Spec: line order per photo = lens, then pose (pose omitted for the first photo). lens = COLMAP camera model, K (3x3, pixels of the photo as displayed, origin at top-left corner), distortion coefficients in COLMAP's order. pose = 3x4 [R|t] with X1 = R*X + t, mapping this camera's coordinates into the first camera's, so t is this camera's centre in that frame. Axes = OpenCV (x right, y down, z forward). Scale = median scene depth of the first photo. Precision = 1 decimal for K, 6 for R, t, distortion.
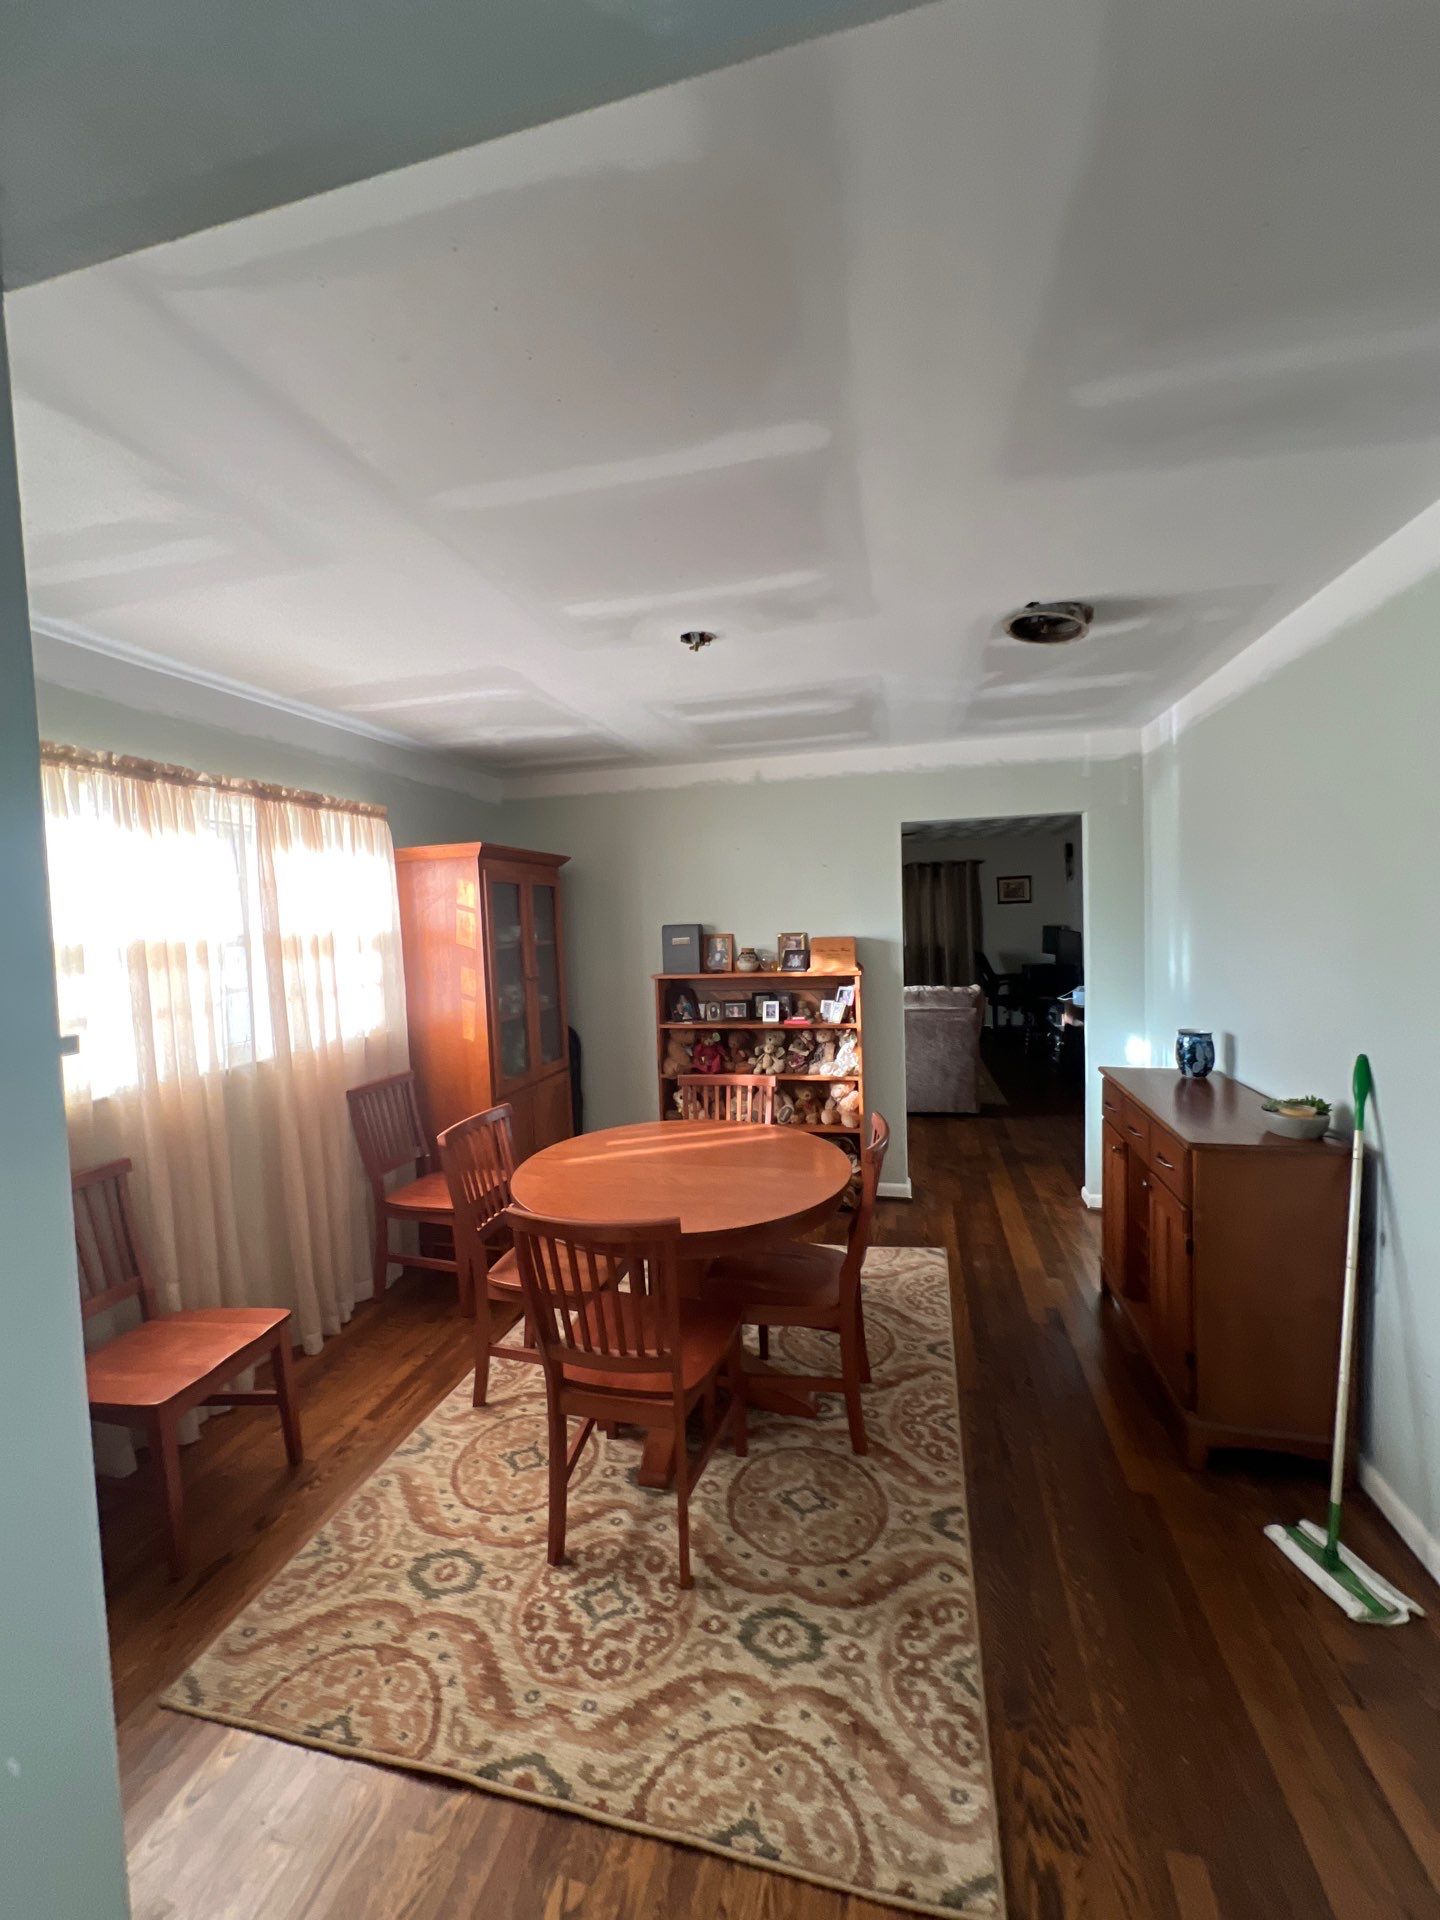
lens RADIAL K [[778.5, 0, 725.4], [0, 778.5, 959.2], [0, 0, 1]] dist [0.014646, -0.000828]
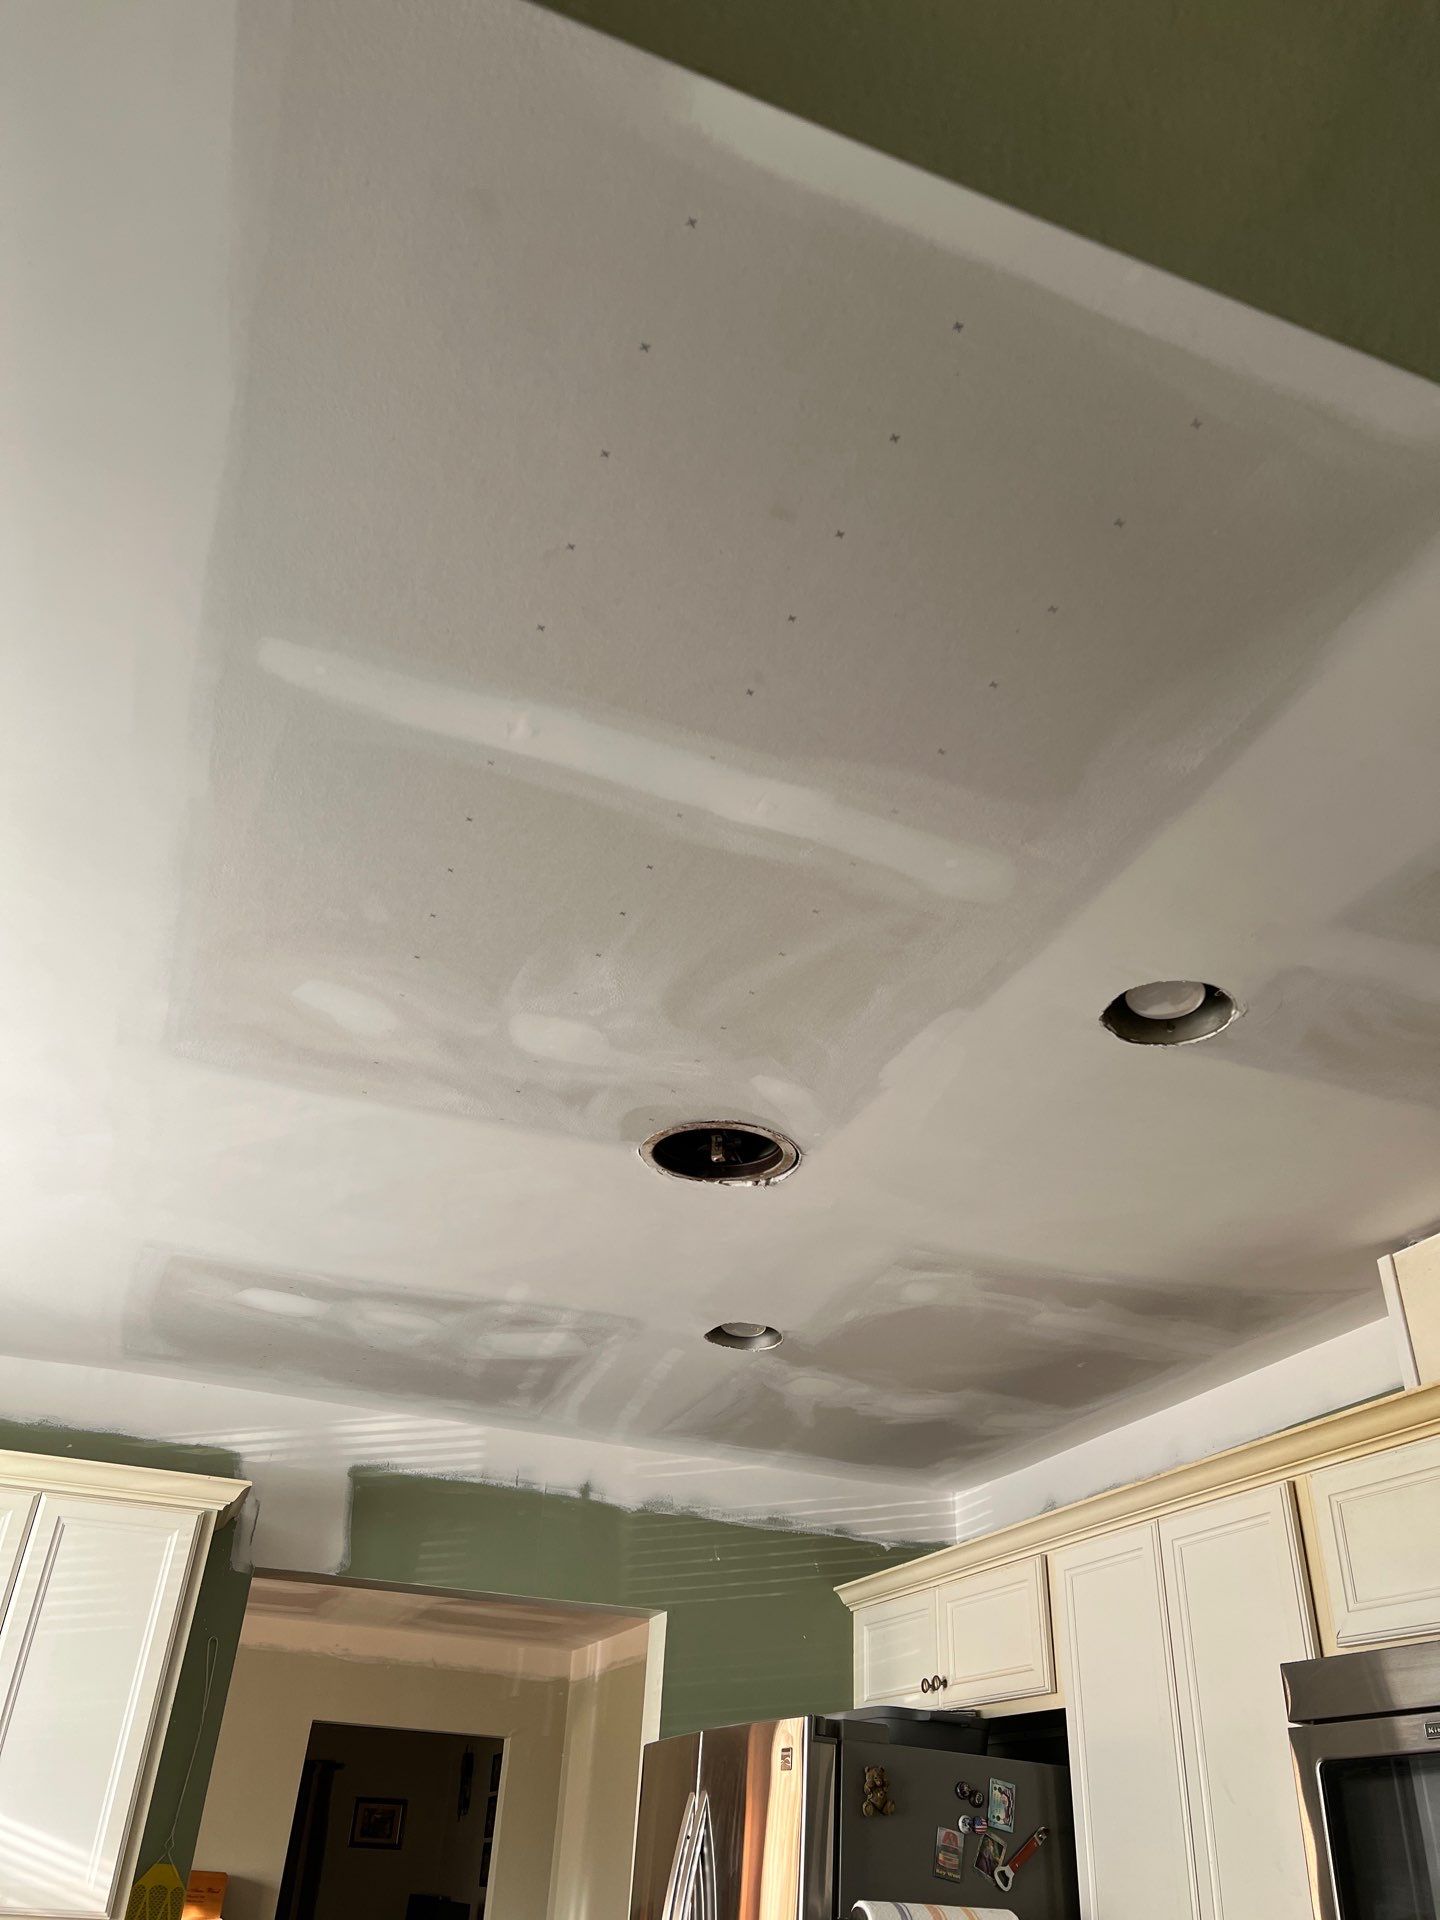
lens RADIAL K [[1453.7, 0, 711.5], [0, 1453.7, 952.7], [0, 0, 1]] dist [0.043250, -0.034297]
pose [[0.825265, 0.367589, 0.428738, -0.418355], [-0.055661, 0.808415, -0.585976, 0.065128], [-0.561996, 0.459721, 0.687617, -0.742295]]
